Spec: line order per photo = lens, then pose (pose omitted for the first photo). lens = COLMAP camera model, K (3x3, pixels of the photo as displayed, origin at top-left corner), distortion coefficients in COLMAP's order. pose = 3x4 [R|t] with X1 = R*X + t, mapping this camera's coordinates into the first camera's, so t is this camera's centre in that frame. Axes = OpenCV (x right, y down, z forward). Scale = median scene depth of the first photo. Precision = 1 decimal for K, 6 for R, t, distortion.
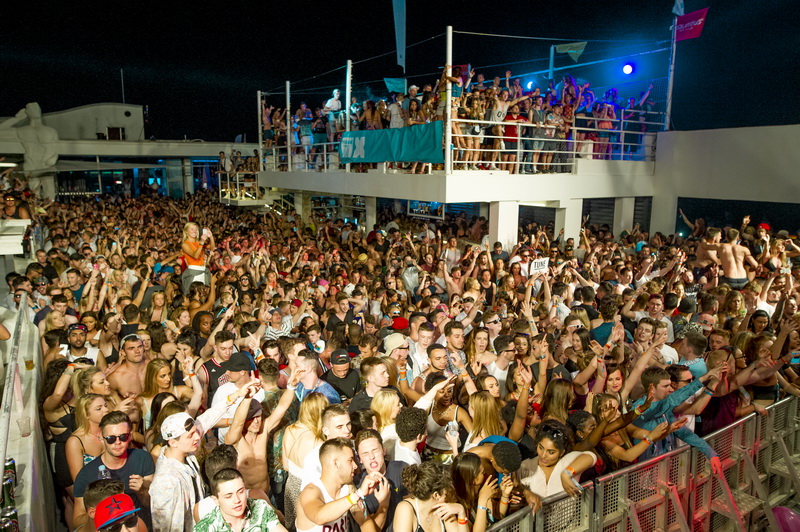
lens RADIAL K [[552.5, 0, 385.9], [0, 552.5, 255.4], [0, 0, 1]] dist [-0.033298, 0.031466]
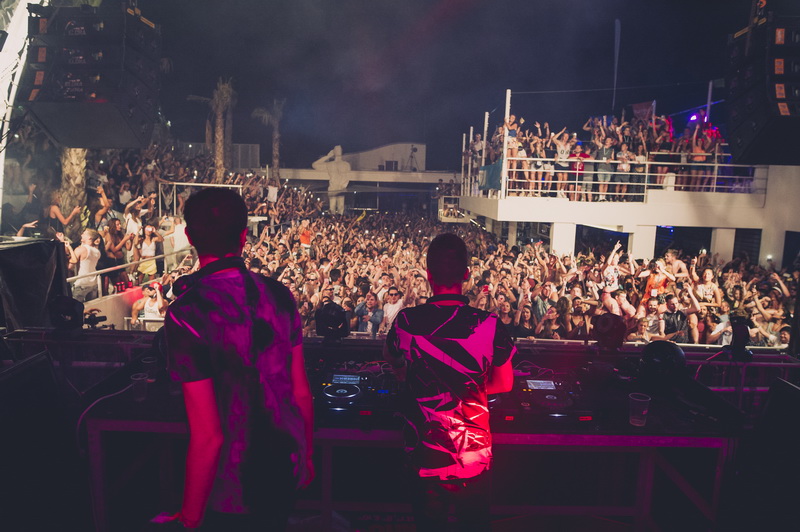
lens RADIAL K [[552.5, 0, 398.1], [0, 552.5, 266.4], [0, 0, 1]] dist [-0.033298, 0.031466]
pose [[0.826848, 0.094220, -0.554478, 0.518349], [-0.110516, 0.993866, 0.004080, 0.029048], [0.551461, 0.057905, 0.832189, -0.189081]]
